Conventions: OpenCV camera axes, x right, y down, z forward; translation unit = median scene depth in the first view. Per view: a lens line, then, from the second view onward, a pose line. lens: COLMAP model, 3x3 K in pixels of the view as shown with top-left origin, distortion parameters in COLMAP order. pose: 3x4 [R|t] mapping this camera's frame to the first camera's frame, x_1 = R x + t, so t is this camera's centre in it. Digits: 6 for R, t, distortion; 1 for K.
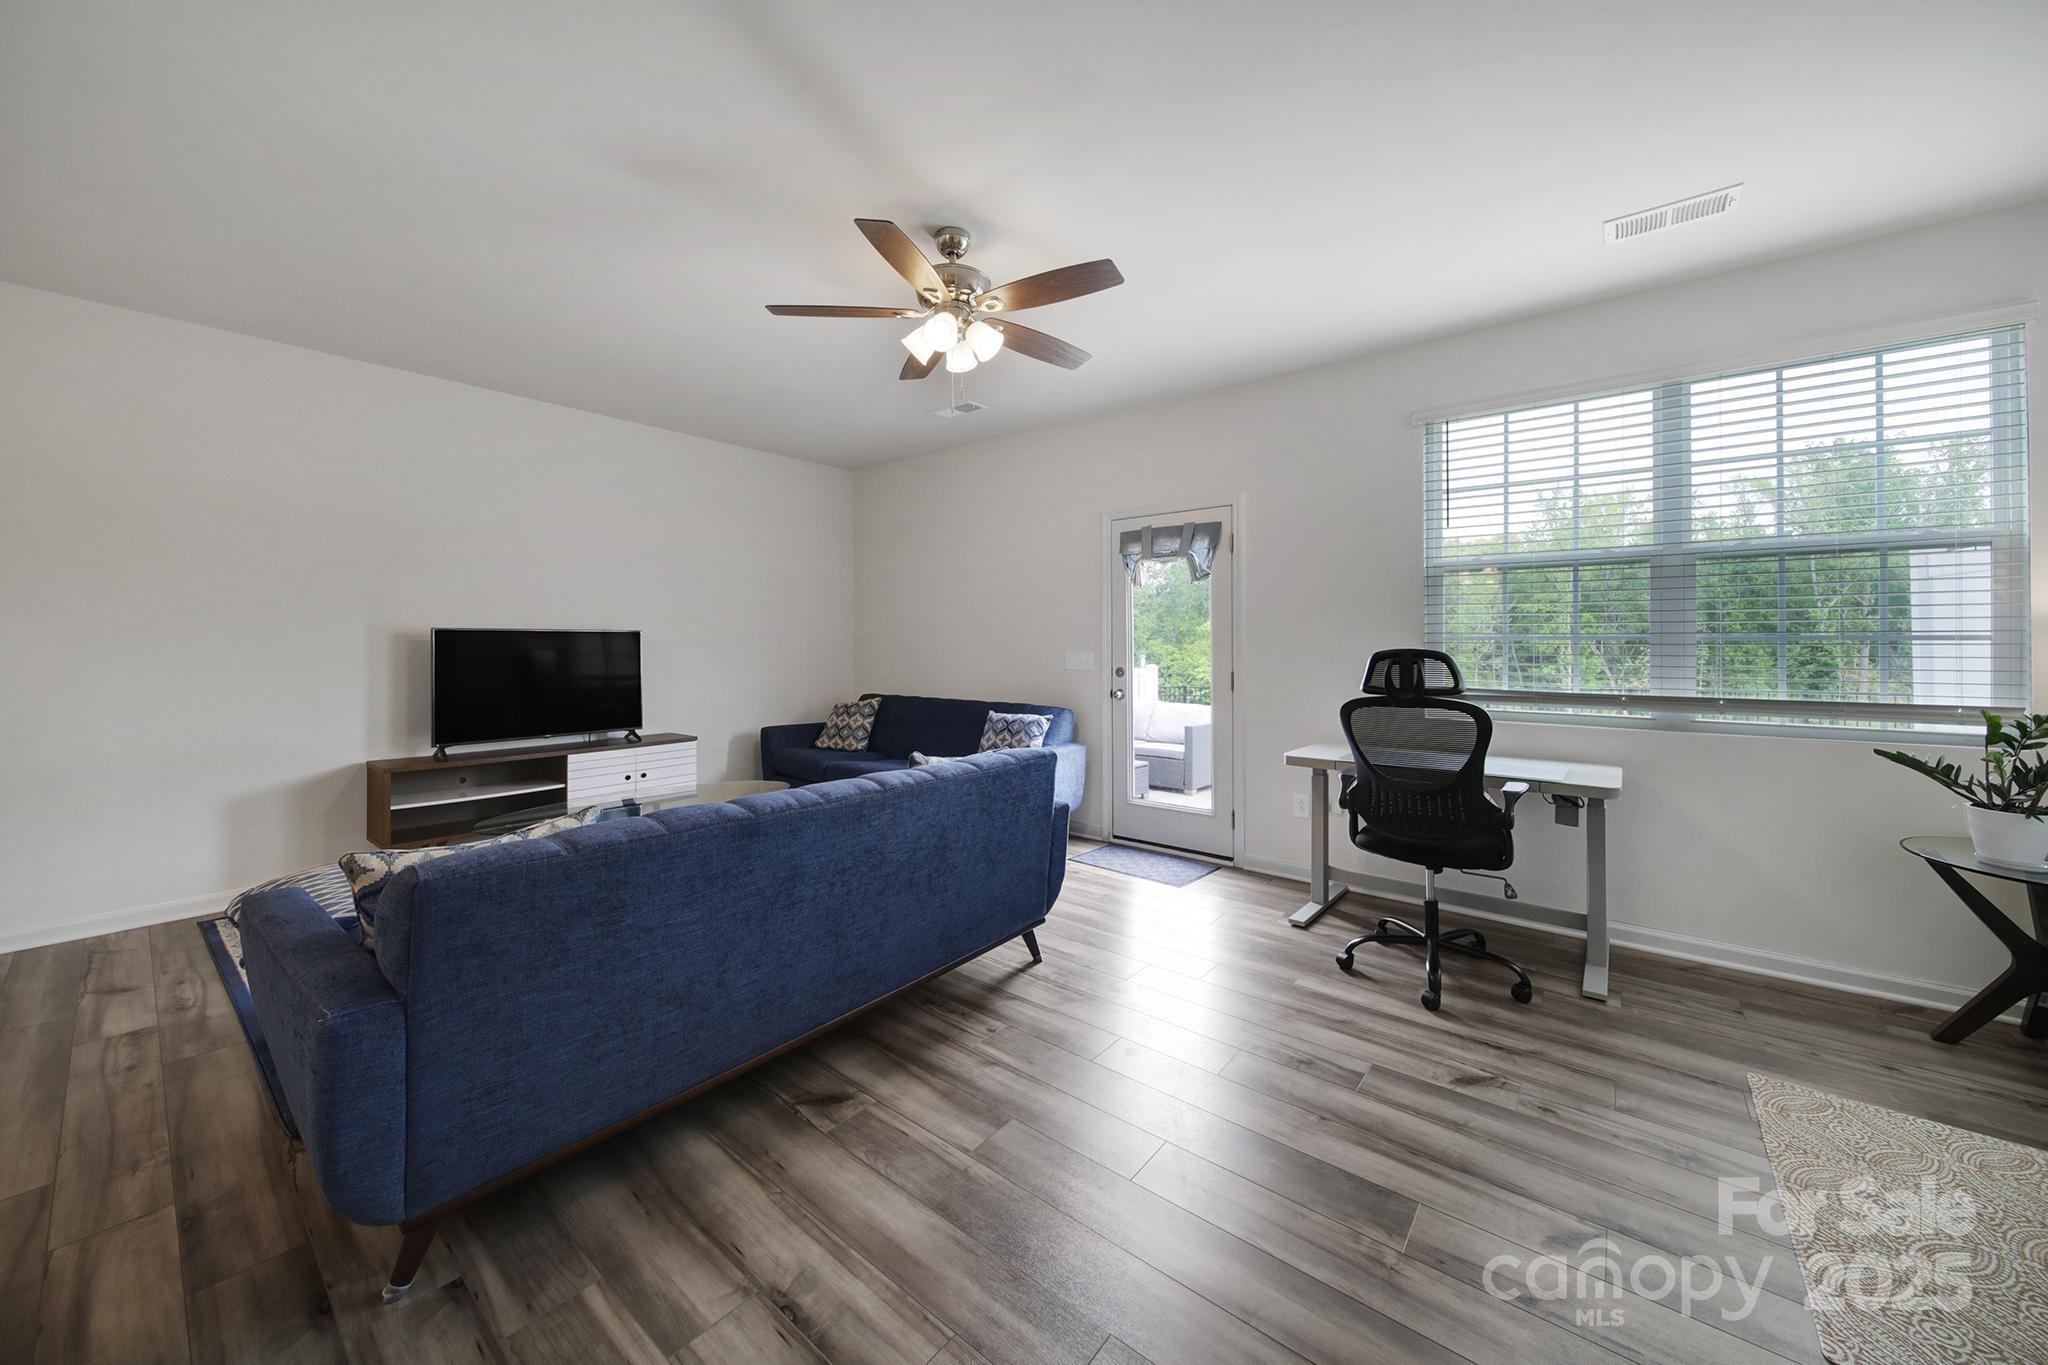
lens RADIAL K [[724.2, 0, 1033.1], [0, 724.2, 633.4], [0, 0, 1]] dist [-0.000611, -0.000593]
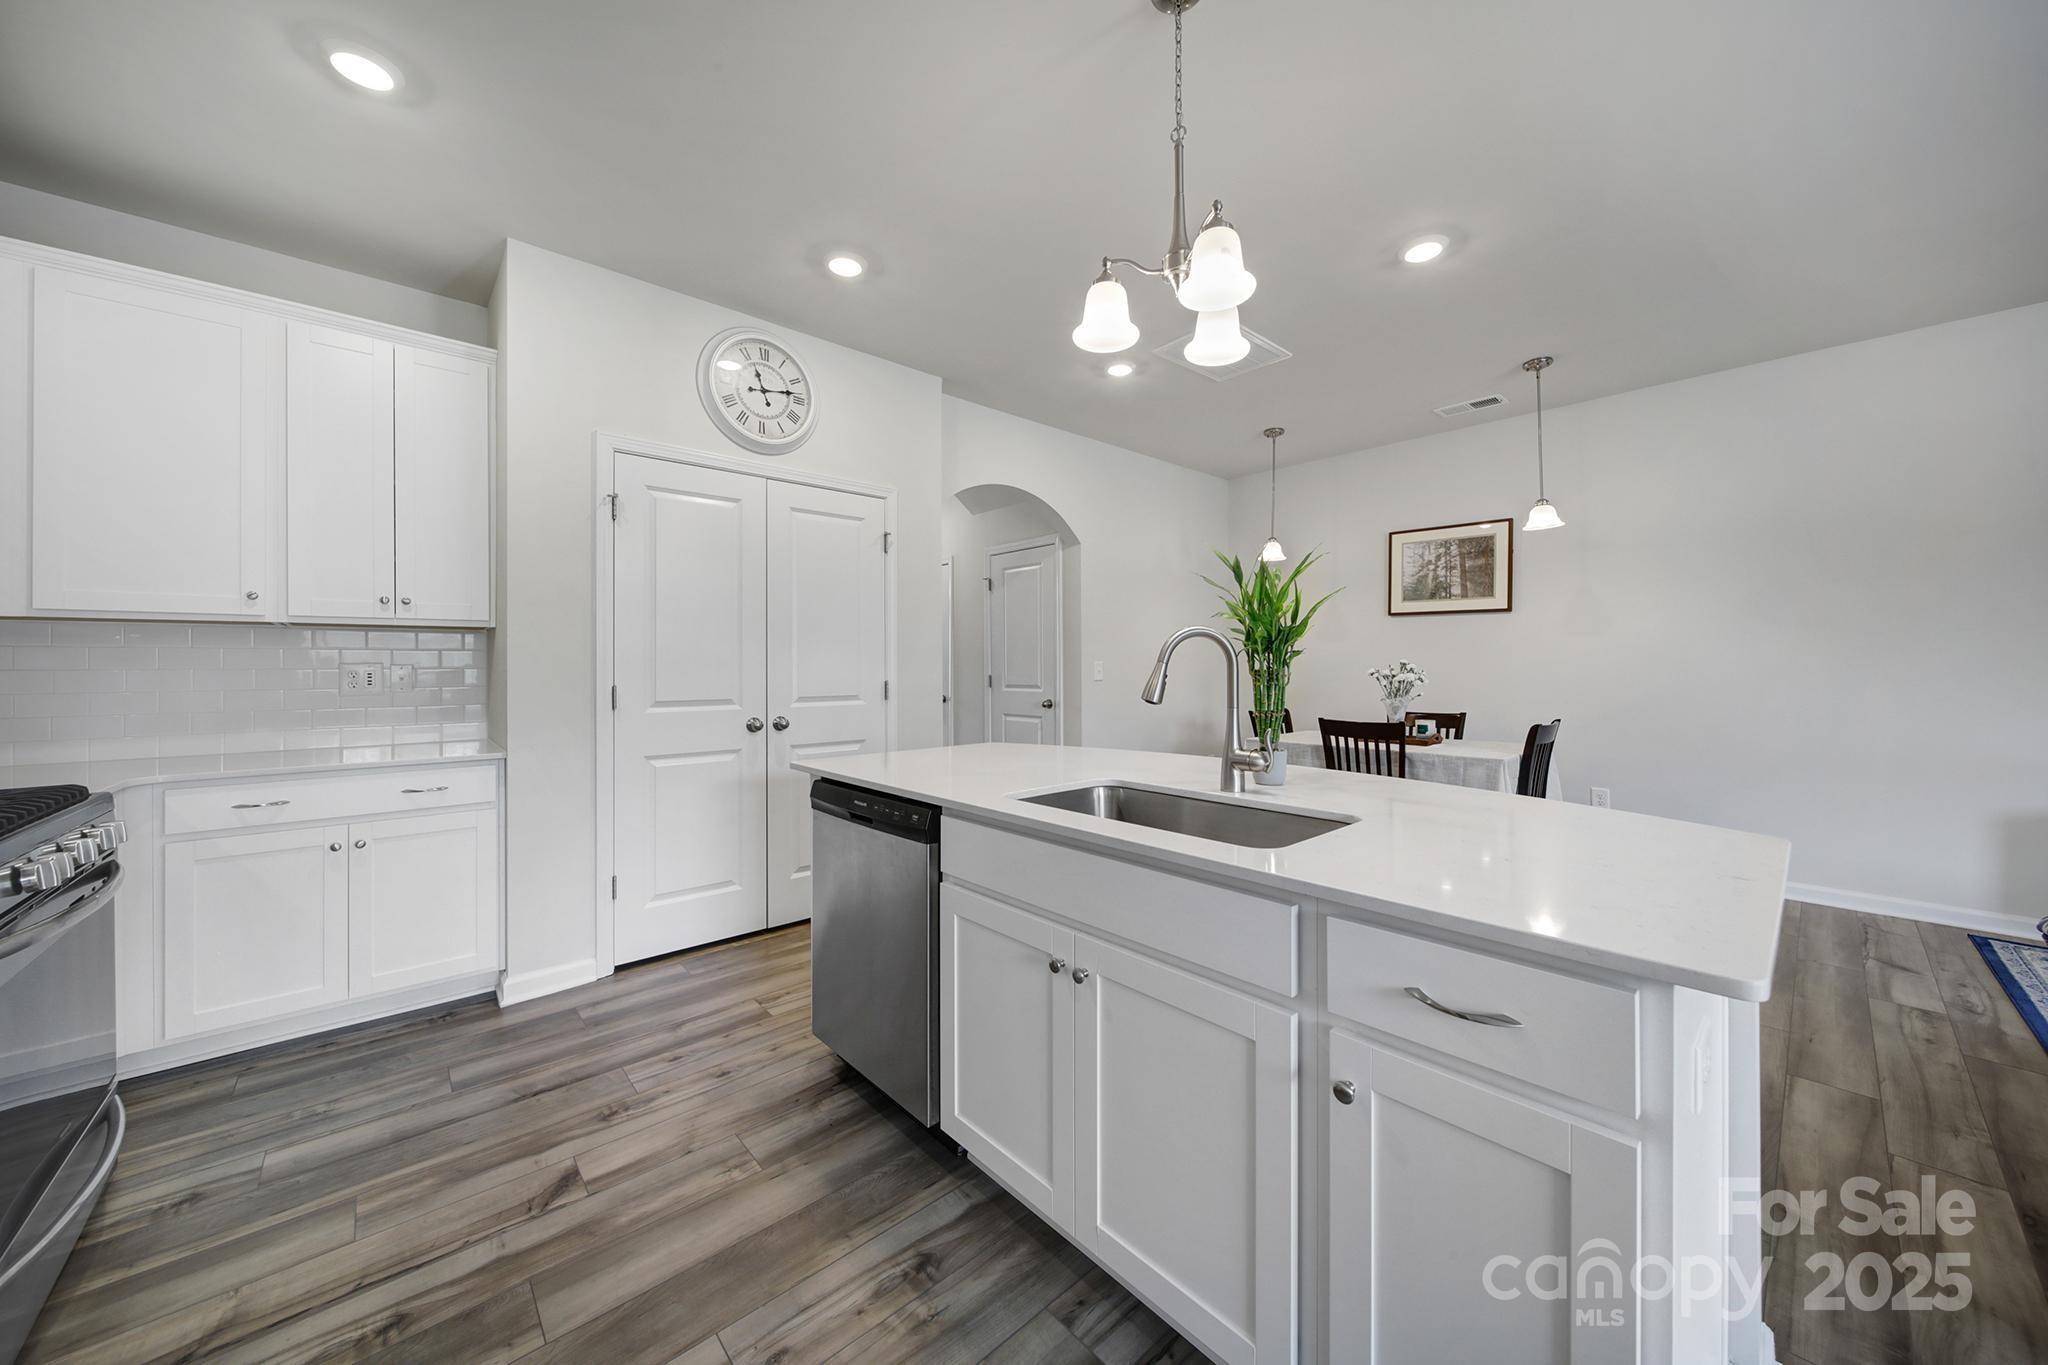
lens RADIAL K [[724.2, 0, 1020.2], [0, 724.2, 669.3], [0, 0, 1]] dist [-0.000611, -0.000593]
pose [[-0.169023, 0.006101, -0.985593, 0.009649], [0.016975, 0.999851, 0.003278, 0.018508], [0.985466, -0.016177, -0.169101, -0.076847]]
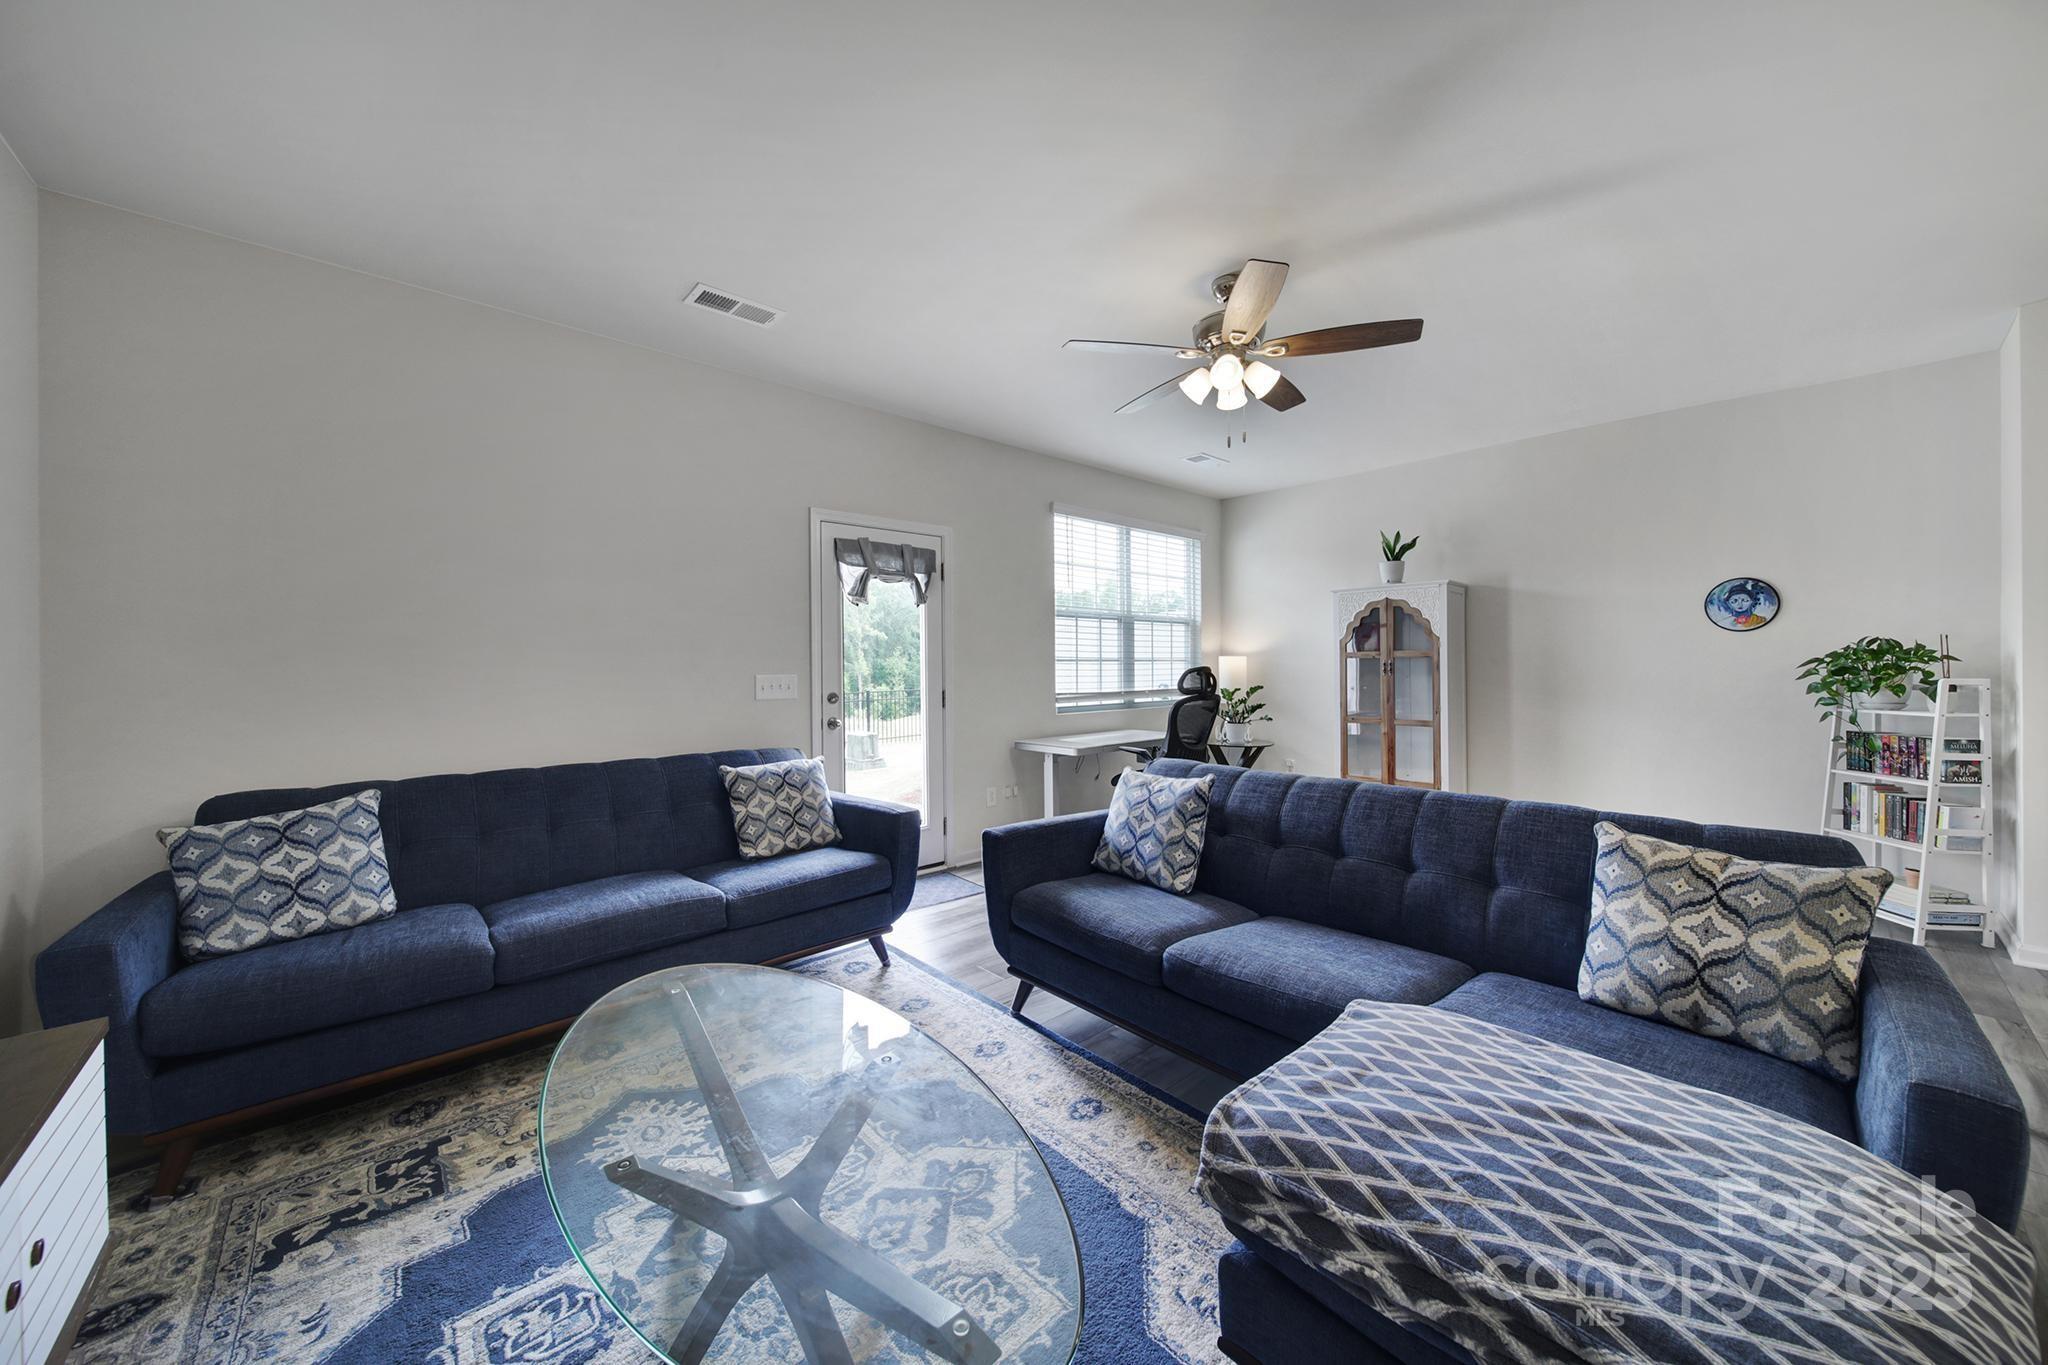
lens RADIAL K [[724.2, 0, 999.0], [0, 724.2, 662.3], [0, 0, 1]] dist [-0.000611, -0.000593]
pose [[0.176156, -0.001073, 0.984362, -0.875233], [-0.009055, 0.999955, 0.002711, 0.007554], [-0.984321, -0.009391, 0.176138, 0.816080]]
